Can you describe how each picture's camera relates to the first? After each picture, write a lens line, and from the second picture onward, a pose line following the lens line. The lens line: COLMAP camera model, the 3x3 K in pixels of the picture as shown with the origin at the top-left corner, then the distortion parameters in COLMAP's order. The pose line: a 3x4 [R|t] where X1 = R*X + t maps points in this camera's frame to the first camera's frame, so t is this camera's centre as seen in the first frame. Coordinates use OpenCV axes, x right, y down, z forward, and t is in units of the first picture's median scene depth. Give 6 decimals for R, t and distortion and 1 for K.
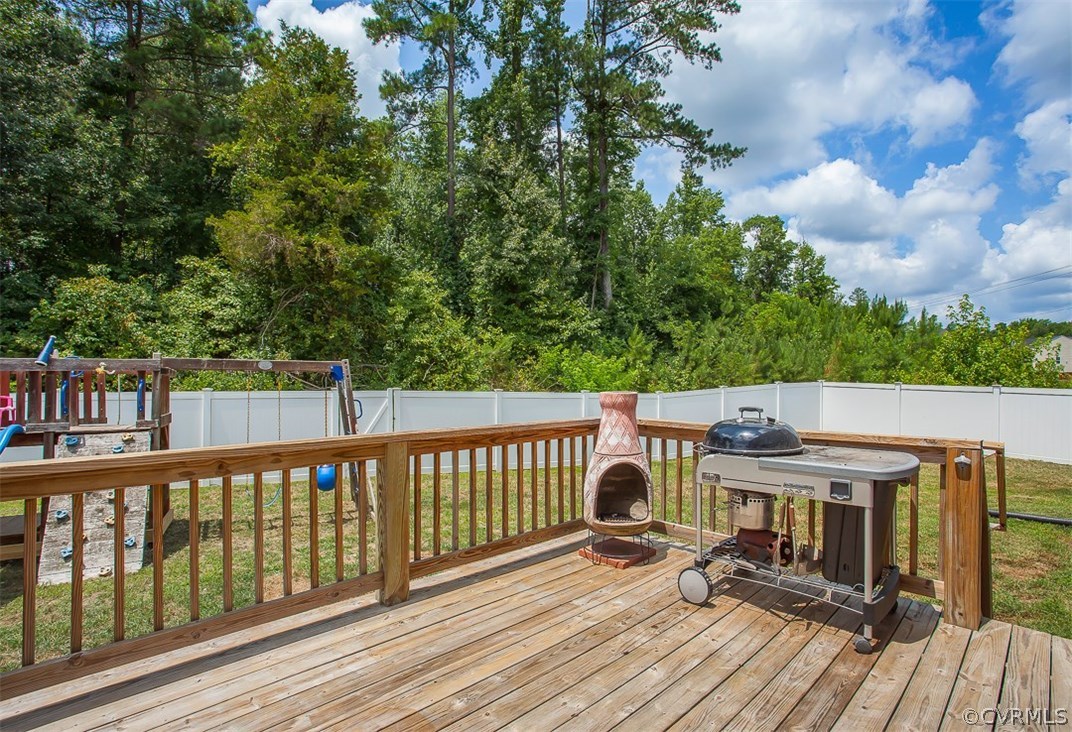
lens RADIAL K [[547.6, 0, 535.8], [0, 547.6, 381.5], [0, 0, 1]] dist [-0.055227, 0.000306]
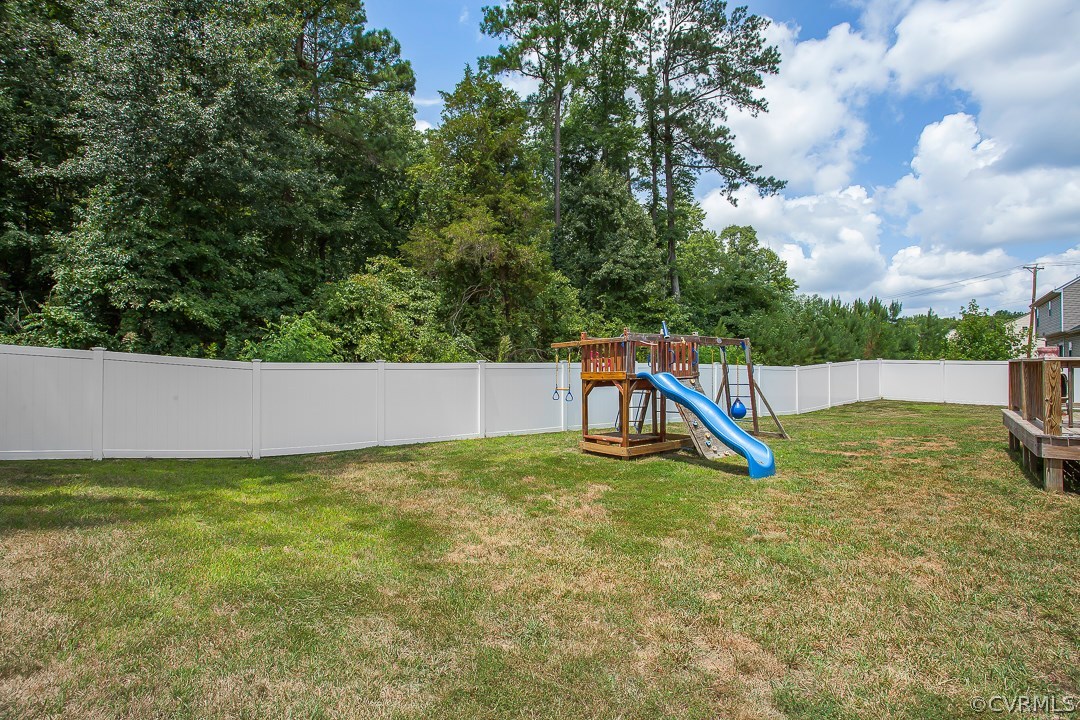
lens RADIAL K [[535.1, 0, 541.9], [0, 535.1, 363.9], [0, 0, 1]] dist [-0.060591, 0.034342]
pose [[0.989001, -0.004877, 0.147829, -0.379163], [0.007266, 0.999852, -0.015624, 0.018609], [-0.147731, 0.016526, 0.988890, -0.156811]]
